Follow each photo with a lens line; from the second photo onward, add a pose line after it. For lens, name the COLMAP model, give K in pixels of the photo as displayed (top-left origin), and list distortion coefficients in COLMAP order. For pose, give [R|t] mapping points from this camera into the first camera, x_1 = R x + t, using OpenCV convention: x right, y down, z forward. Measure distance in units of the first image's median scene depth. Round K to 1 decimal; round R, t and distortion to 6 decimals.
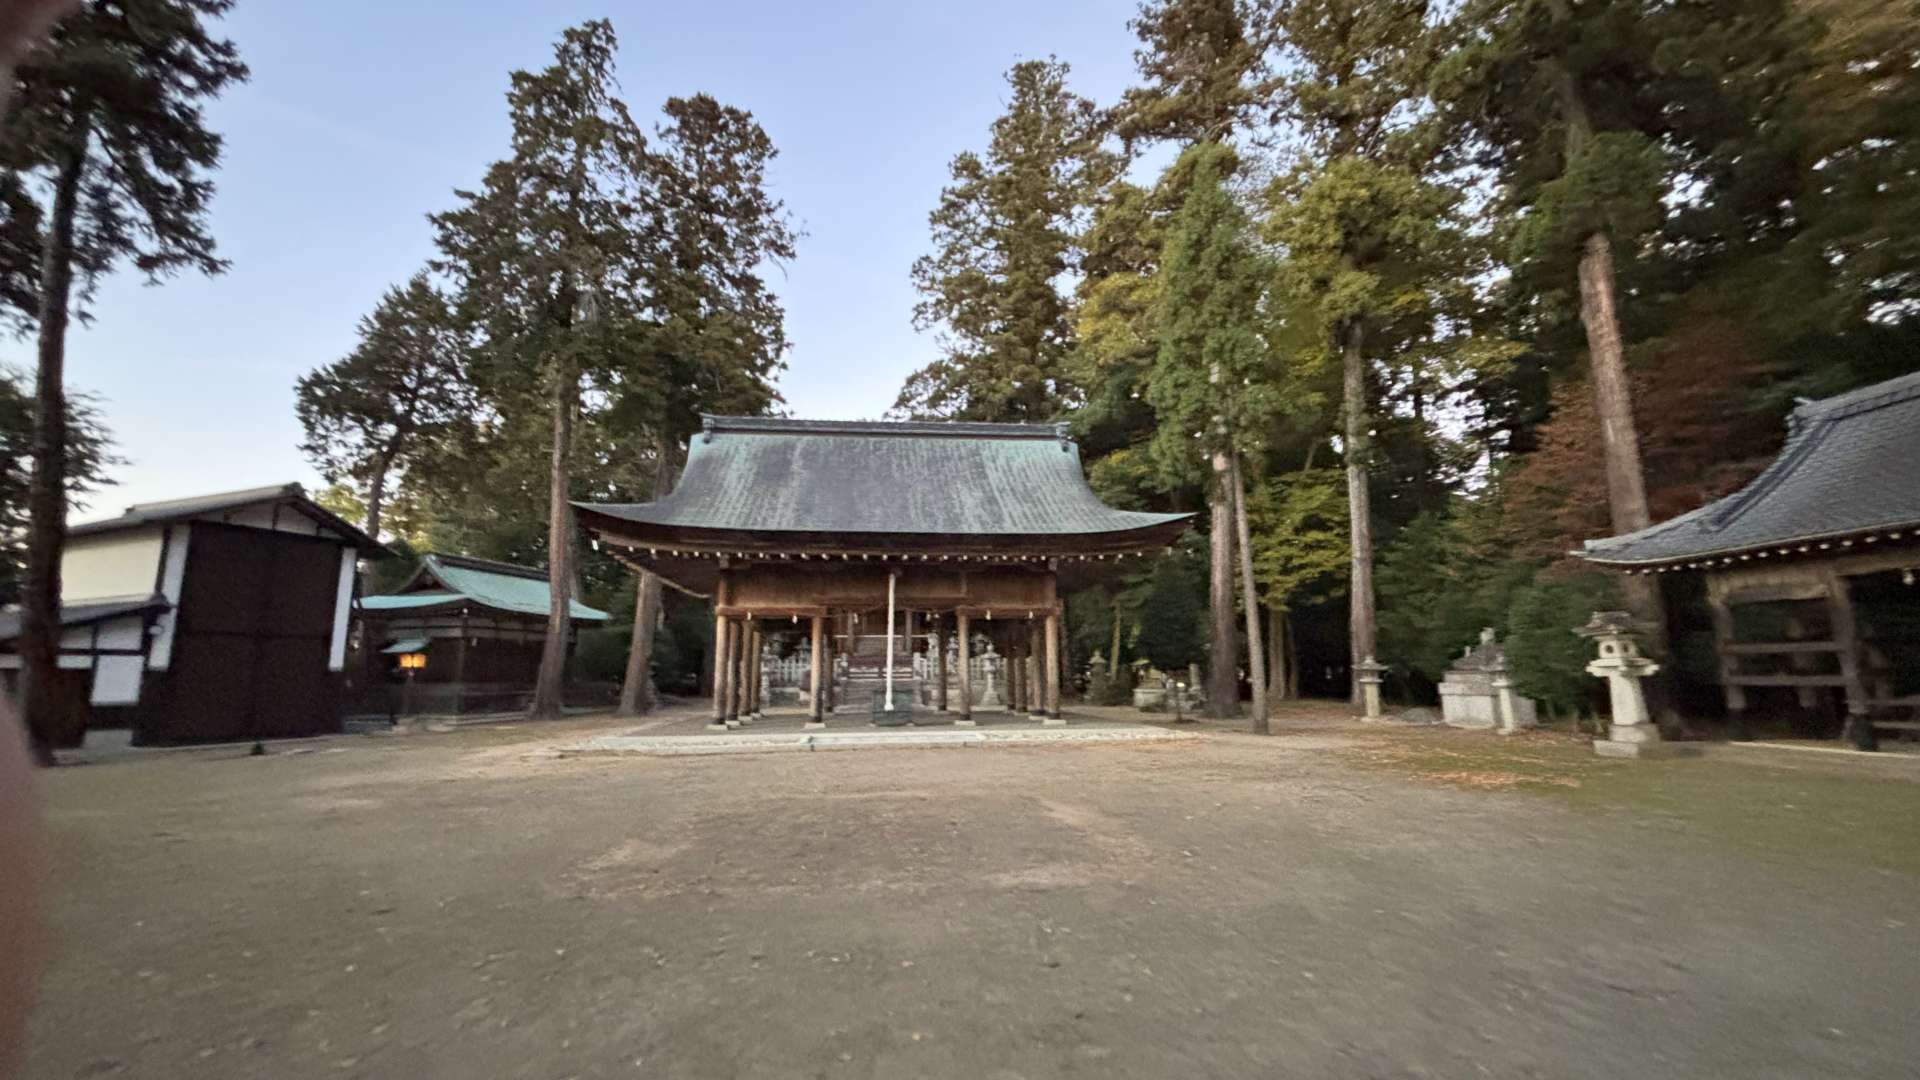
lens RADIAL K [[785.9, 0, 954.6], [0, 785.9, 532.7], [0, 0, 1]] dist [0.001716, 0.000431]
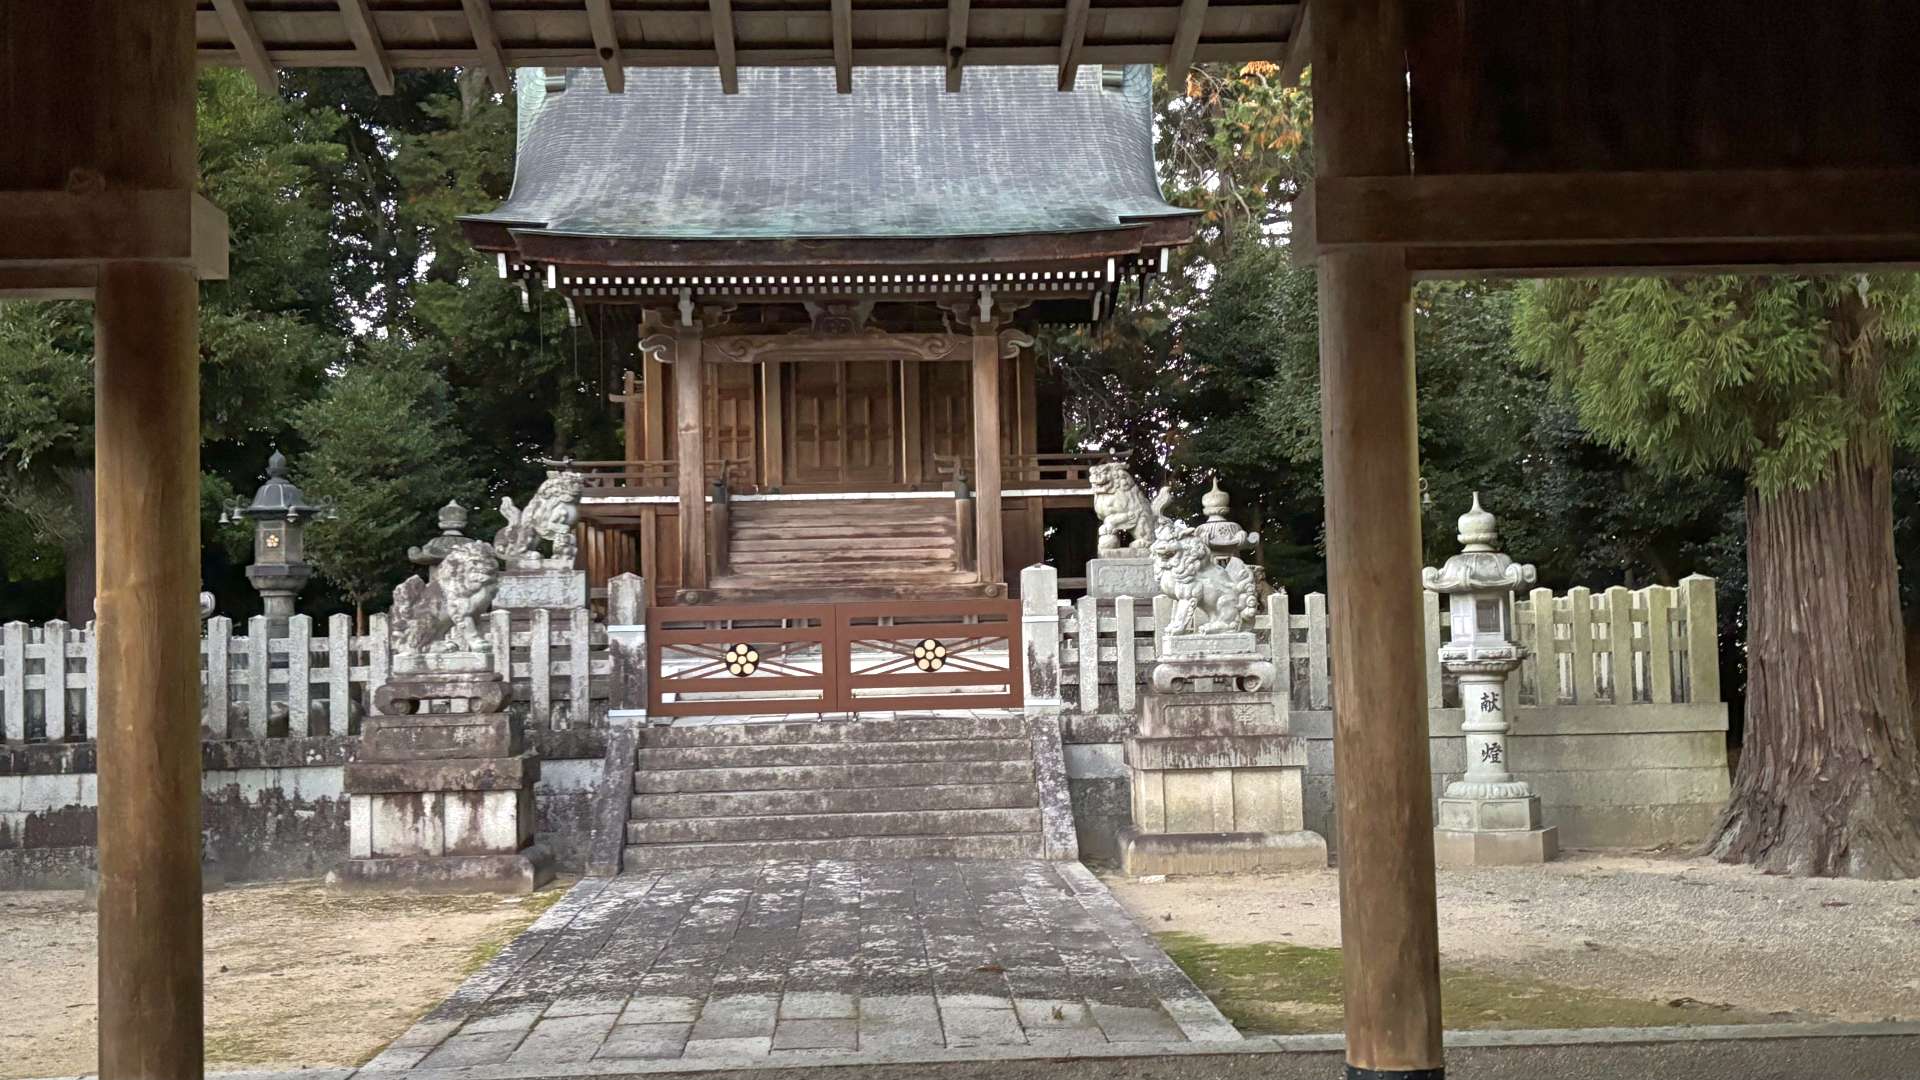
lens RADIAL K [[2227.6, 0, 962.9], [0, 2227.6, 667.6], [0, 0, 1]] dist [0.064669, 0.001441]
pose [[0.997593, -0.015791, -0.067515, -0.047232], [0.027595, 0.983705, 0.177659, 0.129258], [0.063610, -0.179095, 0.981773, 0.756858]]
